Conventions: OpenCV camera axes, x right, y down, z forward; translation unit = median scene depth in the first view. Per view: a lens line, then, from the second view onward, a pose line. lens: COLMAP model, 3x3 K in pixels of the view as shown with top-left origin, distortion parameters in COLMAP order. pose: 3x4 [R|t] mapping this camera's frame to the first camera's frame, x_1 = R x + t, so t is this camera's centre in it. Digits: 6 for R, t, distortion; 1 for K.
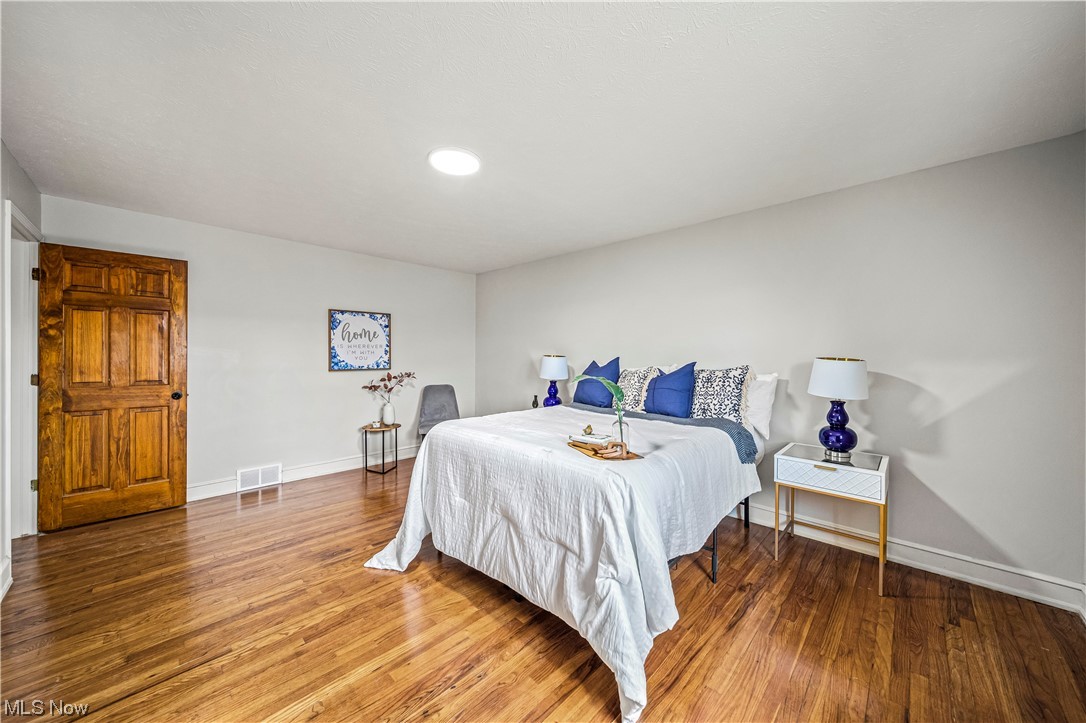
lens RADIAL K [[380.7, 0, 541.2], [0, 380.7, 359.4], [0, 0, 1]] dist [0.000944, -0.000067]
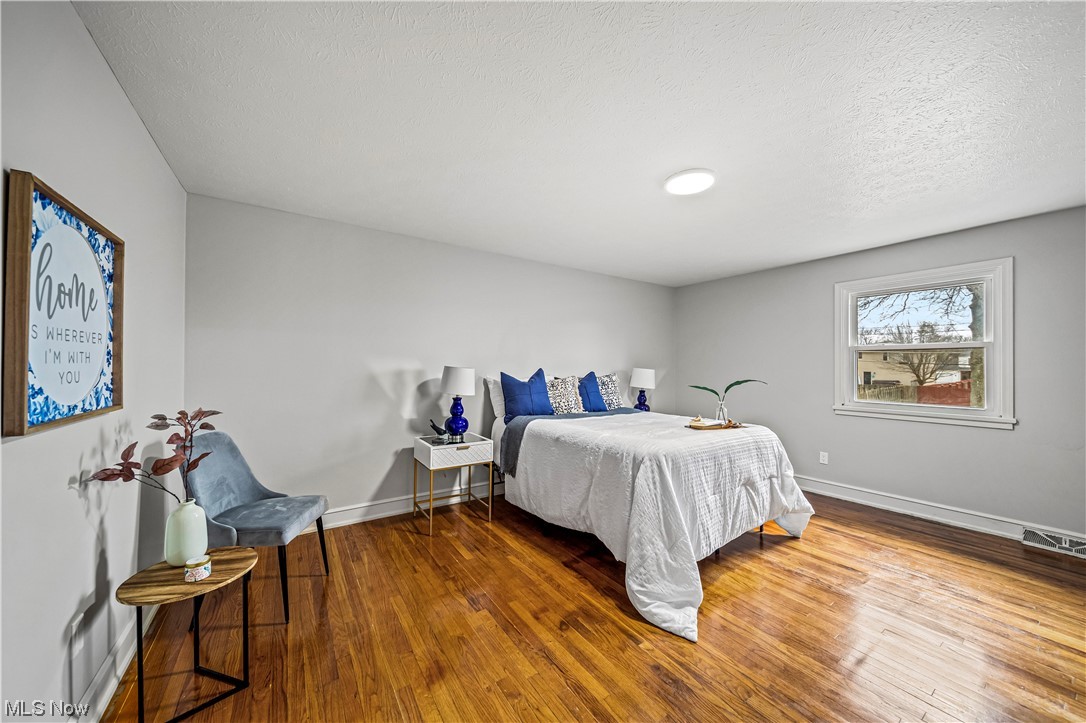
lens RADIAL K [[373.5, 0, 543.7], [0, 373.5, 365.2], [0, 0, 1]] dist [0.000556, -0.000038]
pose [[0.207645, -0.000196, 0.978204, -1.086601], [0.000226, 1.000000, 0.000152, -0.020177], [-0.978204, 0.000190, 0.207645, 0.974452]]
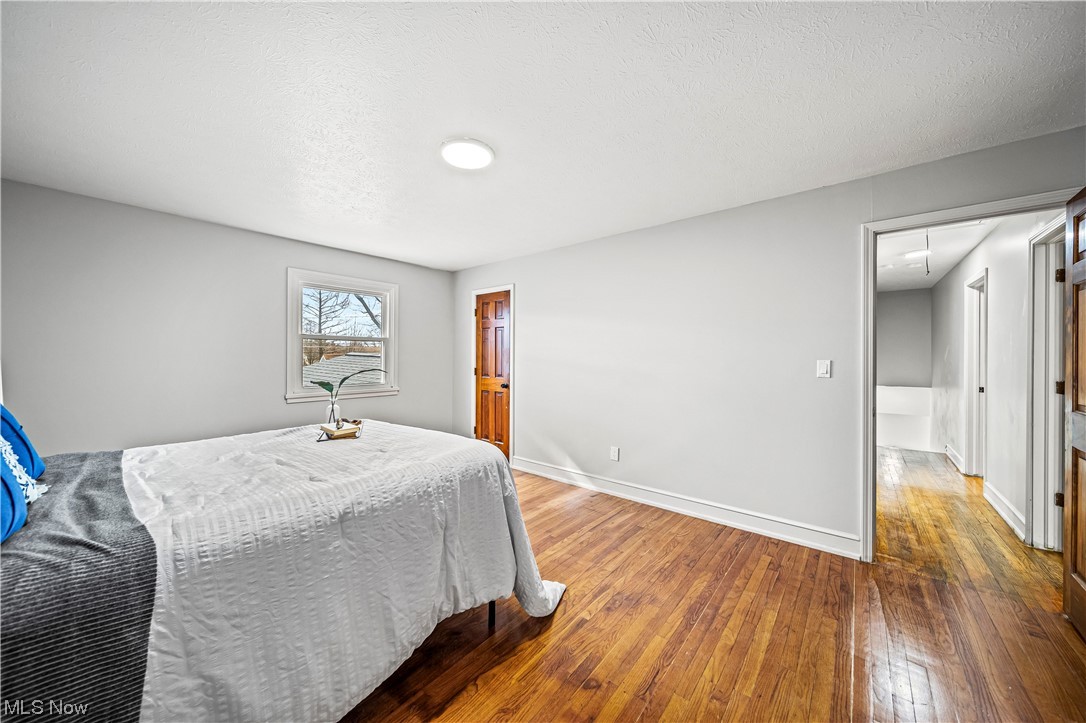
lens RADIAL K [[380.7, 0, 541.2], [0, 380.7, 359.4], [0, 0, 1]] dist [0.000944, -0.000067]
pose [[-0.997721, -0.004762, -0.067306, -0.289573], [-0.005628, 0.999904, 0.012697, -0.018161], [0.067239, 0.013047, -0.997652, 1.625642]]
